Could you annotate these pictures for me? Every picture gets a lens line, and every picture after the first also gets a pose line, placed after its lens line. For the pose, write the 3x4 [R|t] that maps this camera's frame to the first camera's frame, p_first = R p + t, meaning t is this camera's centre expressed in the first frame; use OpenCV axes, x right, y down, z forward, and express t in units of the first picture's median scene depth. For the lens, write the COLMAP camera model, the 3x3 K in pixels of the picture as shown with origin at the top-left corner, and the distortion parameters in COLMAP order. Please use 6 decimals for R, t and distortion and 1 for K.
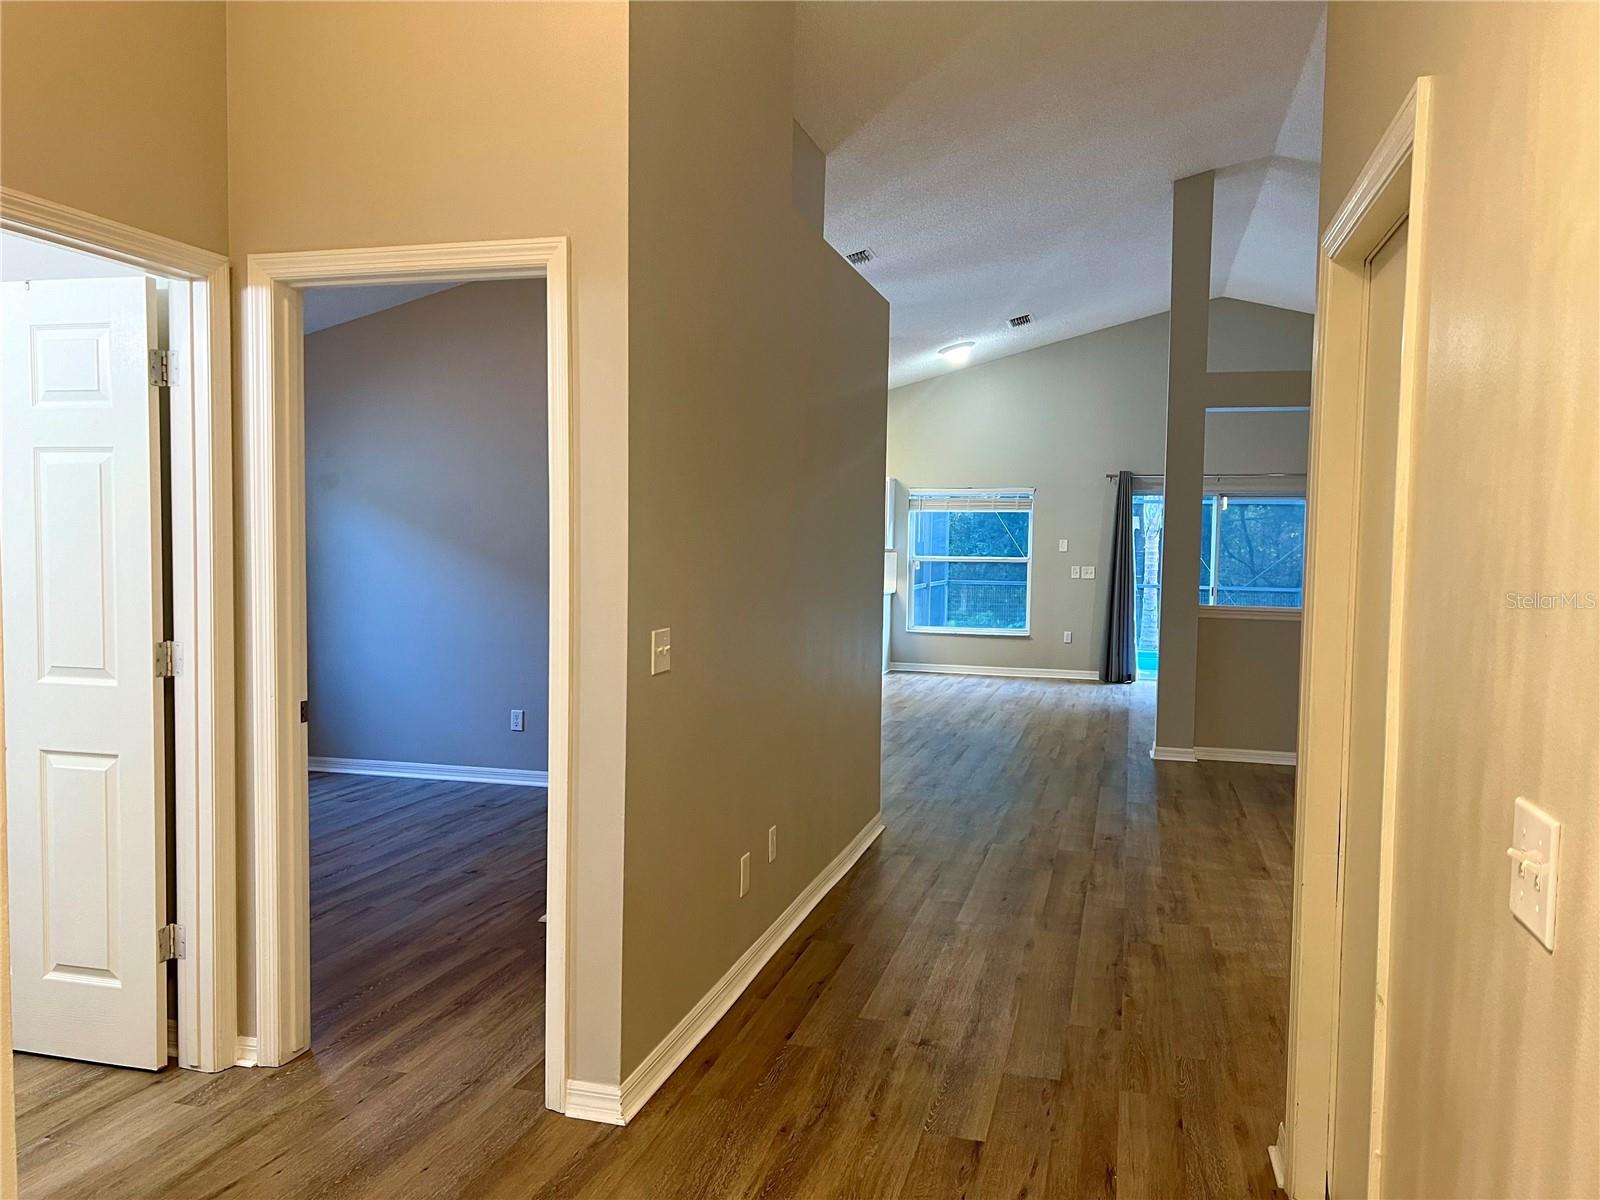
lens RADIAL K [[1210.9, 0, 788.9], [0, 1210.9, 607.7], [0, 0, 1]] dist [0.069104, -0.061263]
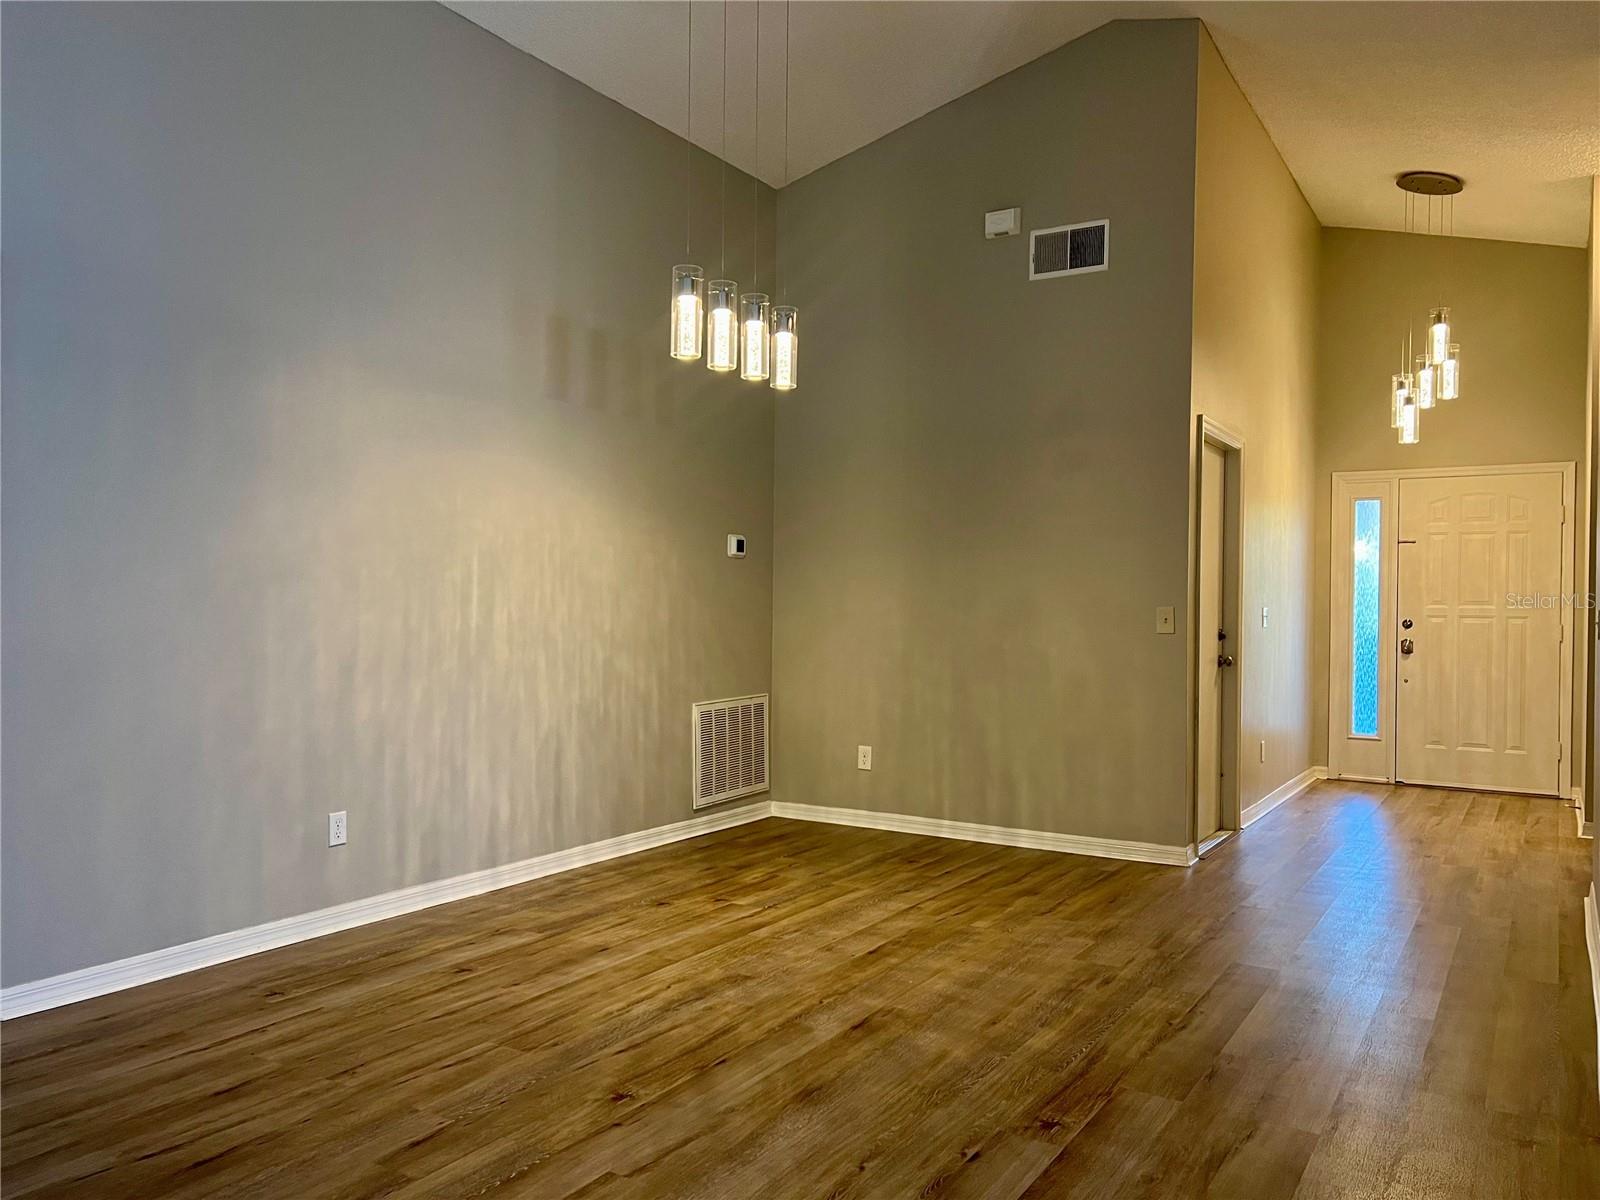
lens RADIAL K [[1210.9, 0, 799.1], [0, 1210.9, 606.7], [0, 0, 1]] dist [0.069104, -0.061263]
pose [[-0.961723, -0.029073, 0.272477, 0.168987], [-0.012446, 0.997964, 0.062553, -0.026996], [-0.273741, 0.056768, -0.960127, 1.068337]]
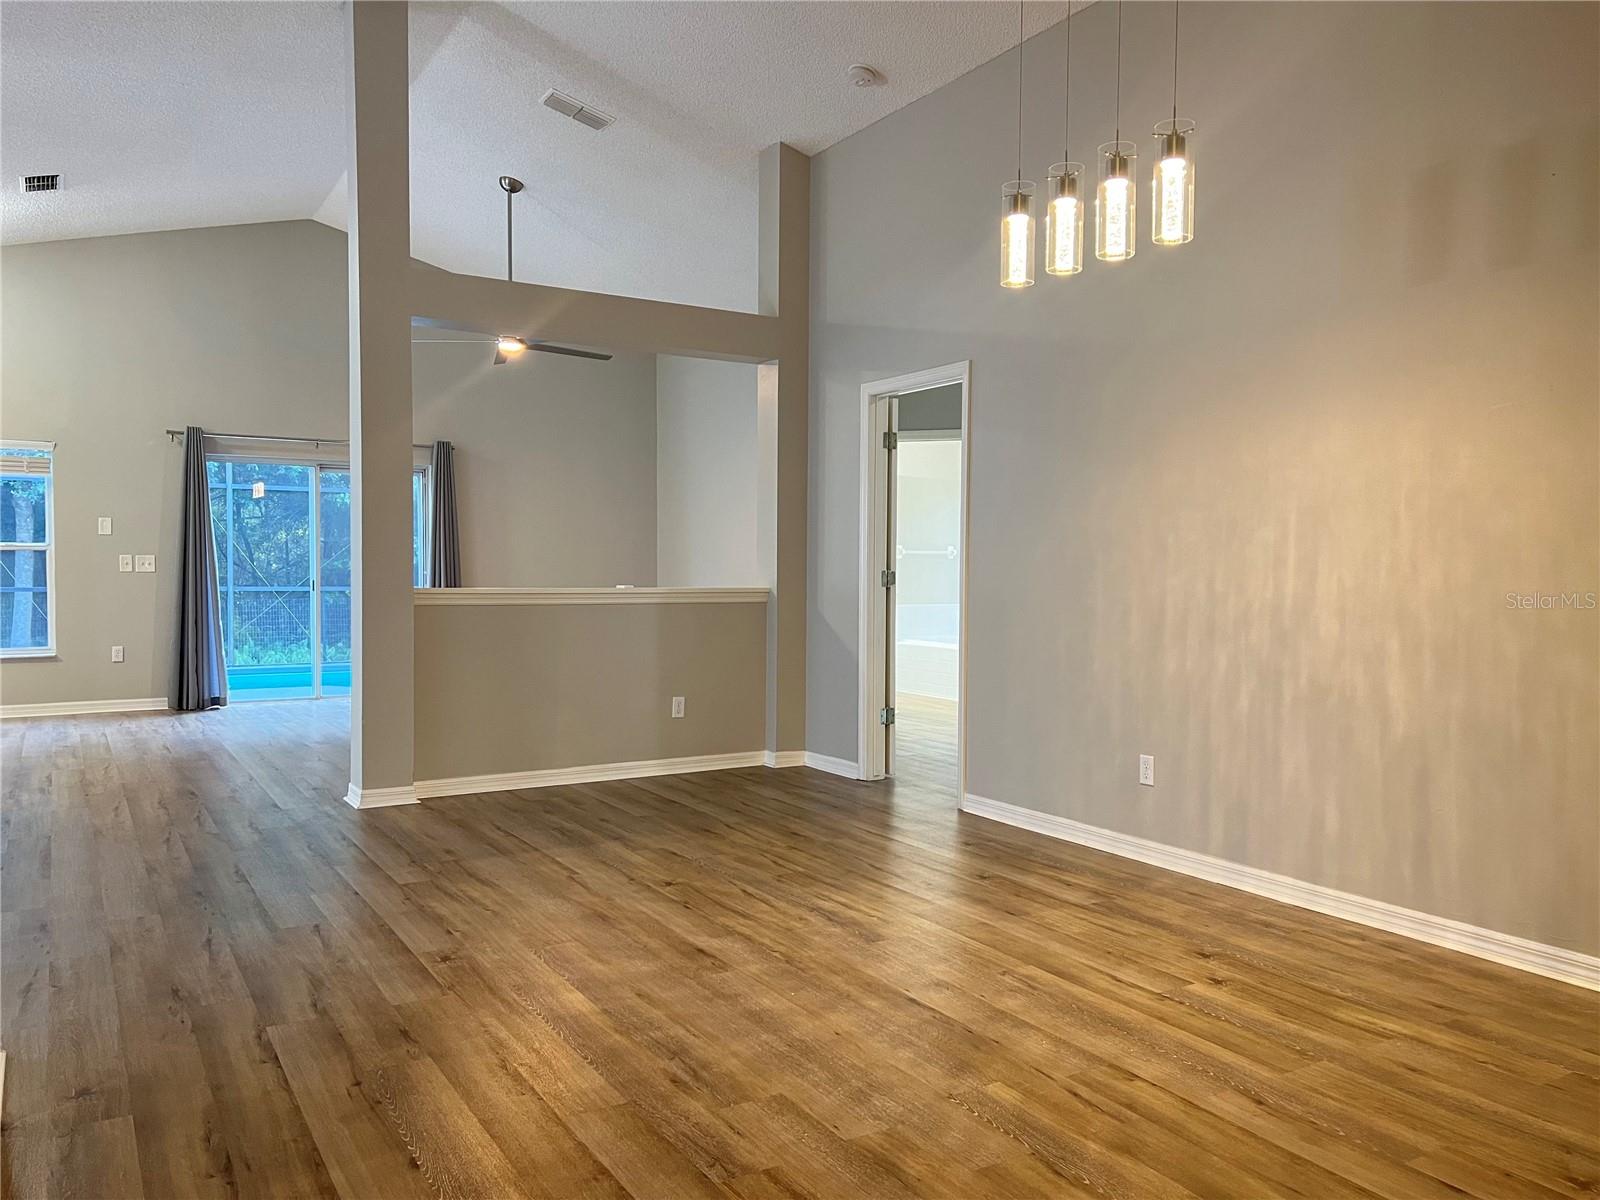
lens RADIAL K [[1210.9, 0, 799.1], [0, 1210.9, 598.2], [0, 0, 1]] dist [0.069104, -0.061263]
pose [[0.681468, -0.032134, 0.731142, -0.039932], [0.045750, 0.998952, 0.001262, 0.013829], [-0.730417, 0.032590, 0.682224, 0.331672]]
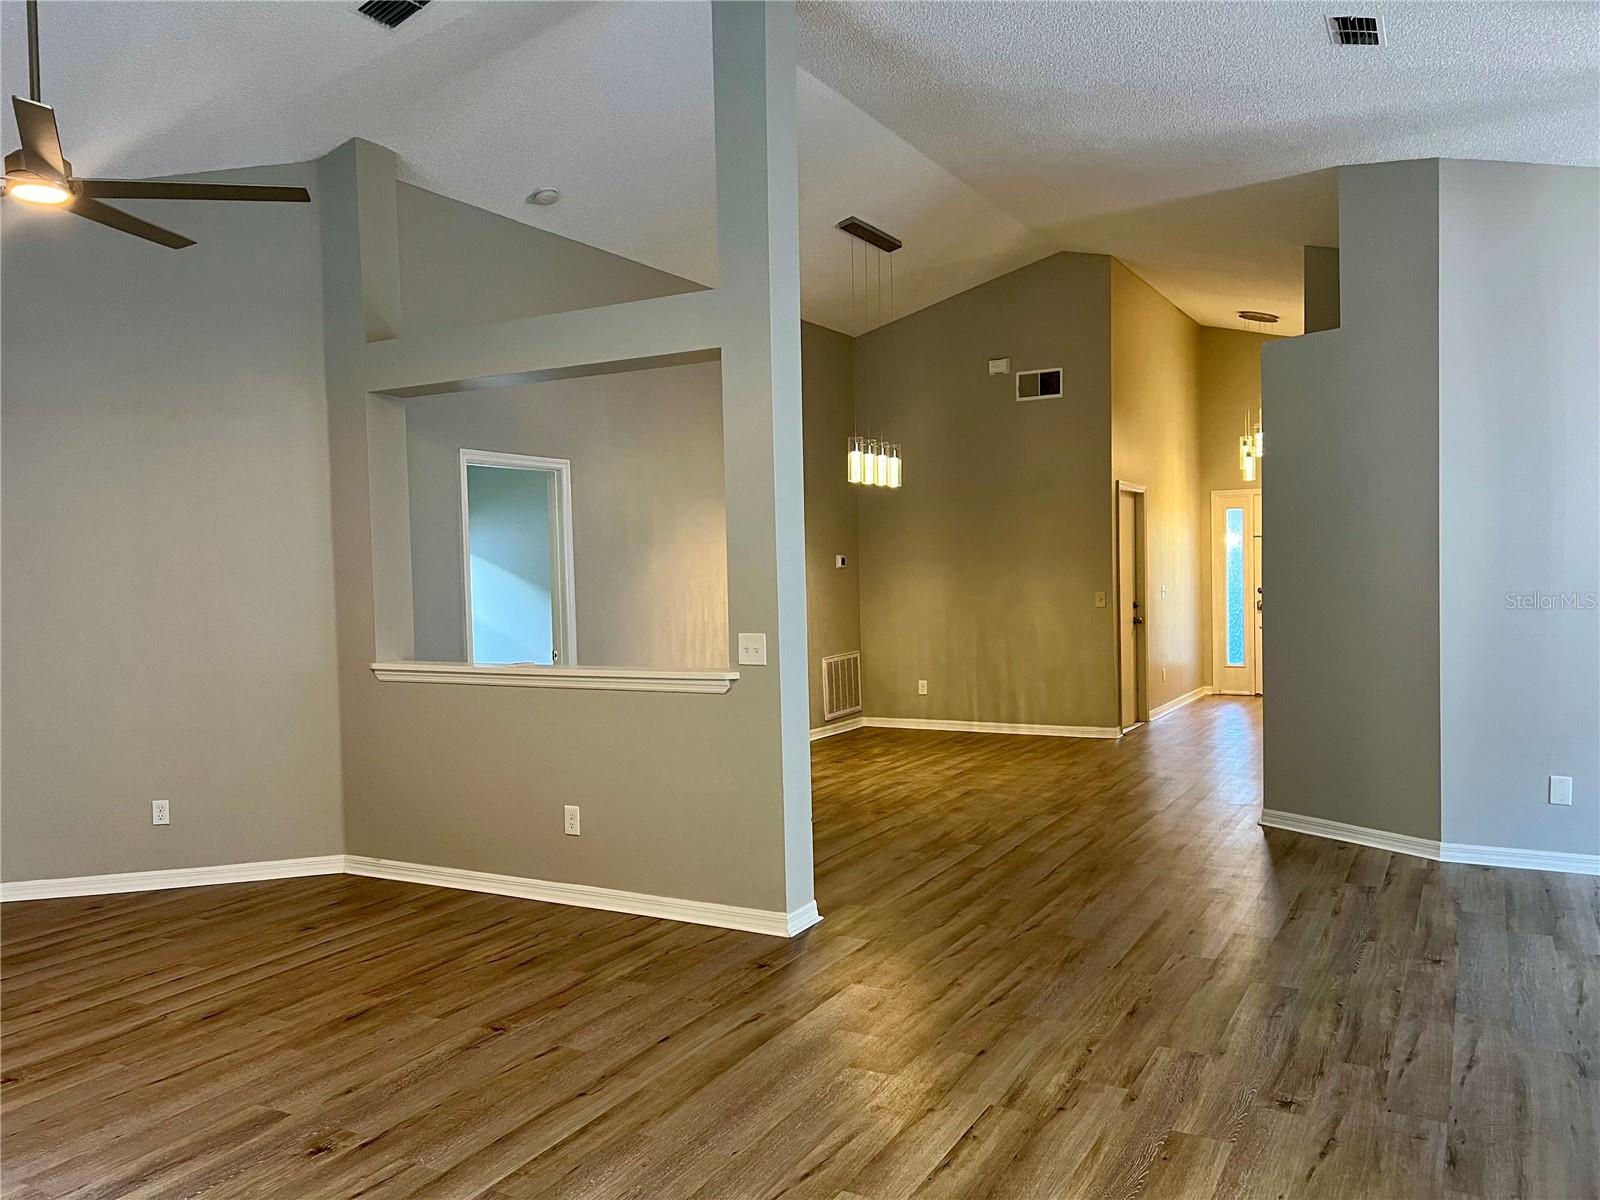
lens RADIAL K [[1210.9, 0, 788.1], [0, 1210.9, 610.1], [0, 0, 1]] dist [0.069104, -0.061263]
pose [[-0.970307, -0.003615, 0.241849, 0.166370], [0.020020, 0.995257, 0.095196, -0.089793], [-0.241046, 0.097211, -0.965633, 1.591555]]
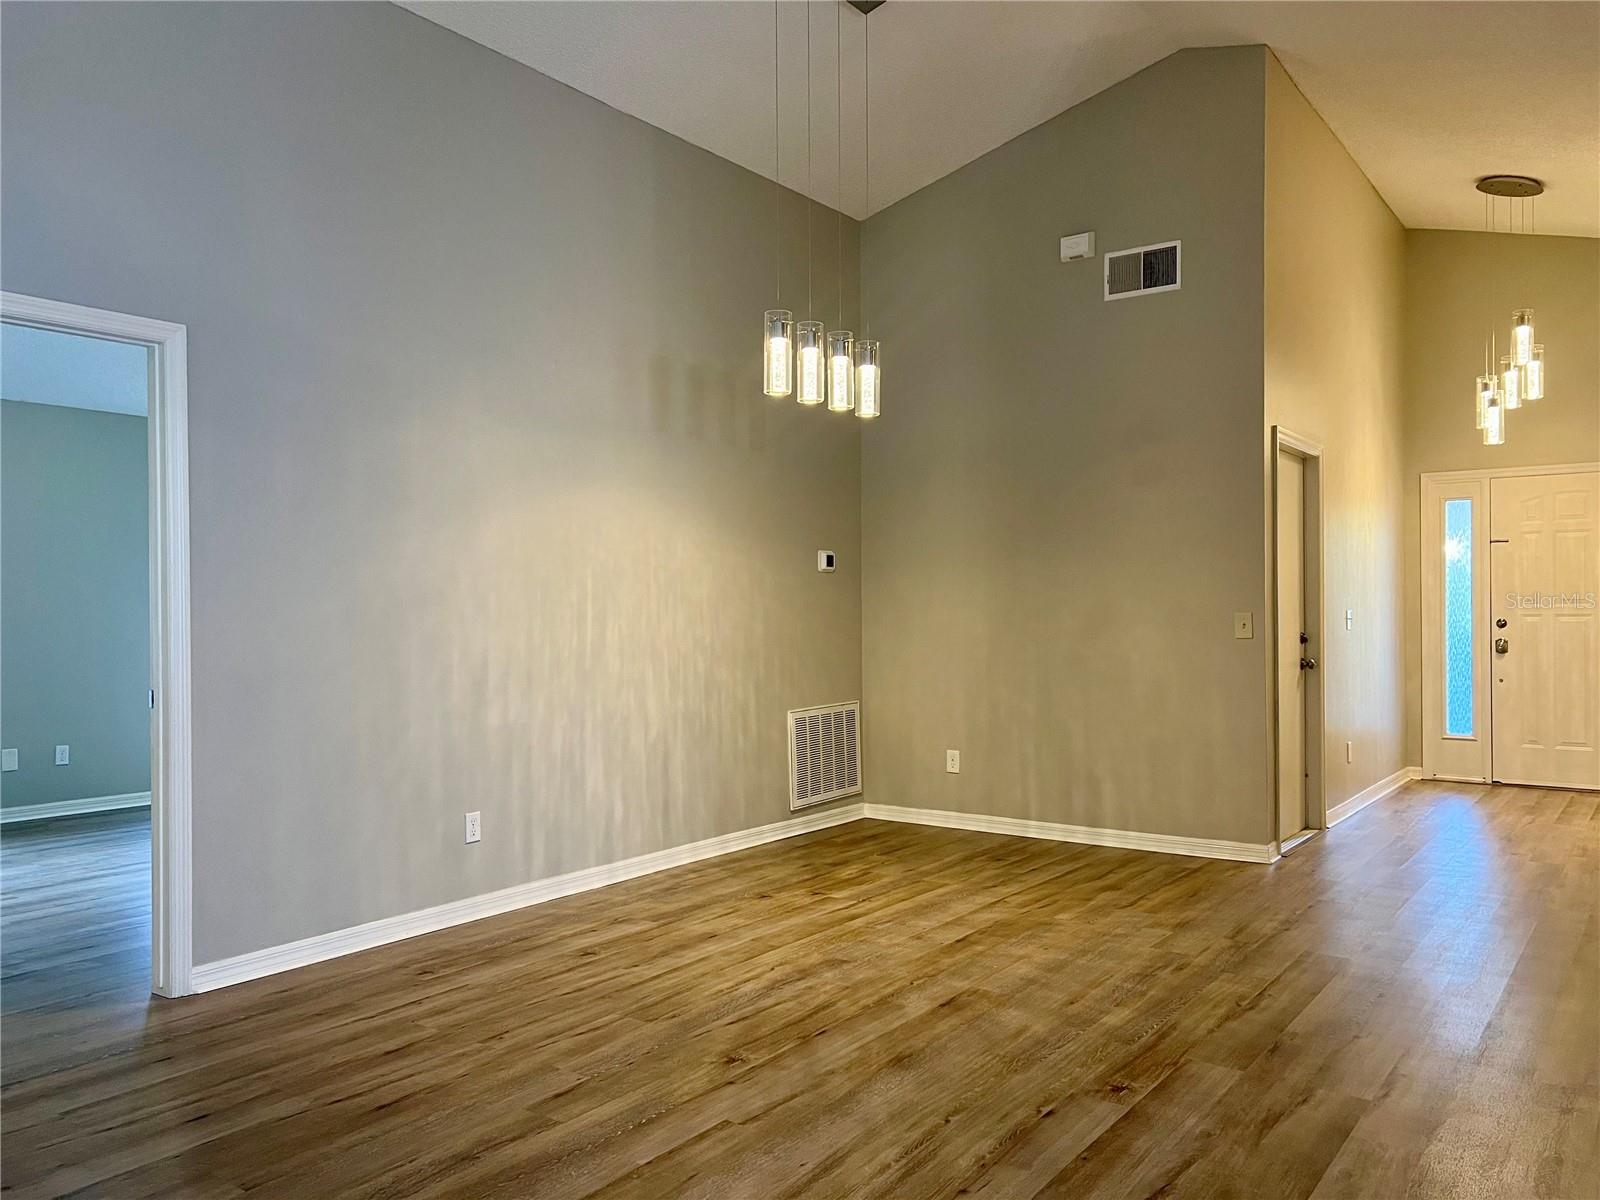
lens RADIAL K [[1210.9, 0, 797.1], [0, 1210.9, 609.8], [0, 0, 1]] dist [0.069104, -0.061263]
pose [[-0.937952, -0.011553, 0.346573, 0.154536], [0.009857, 0.998153, 0.059952, -0.033443], [-0.346625, 0.059648, -0.936105, 1.108837]]
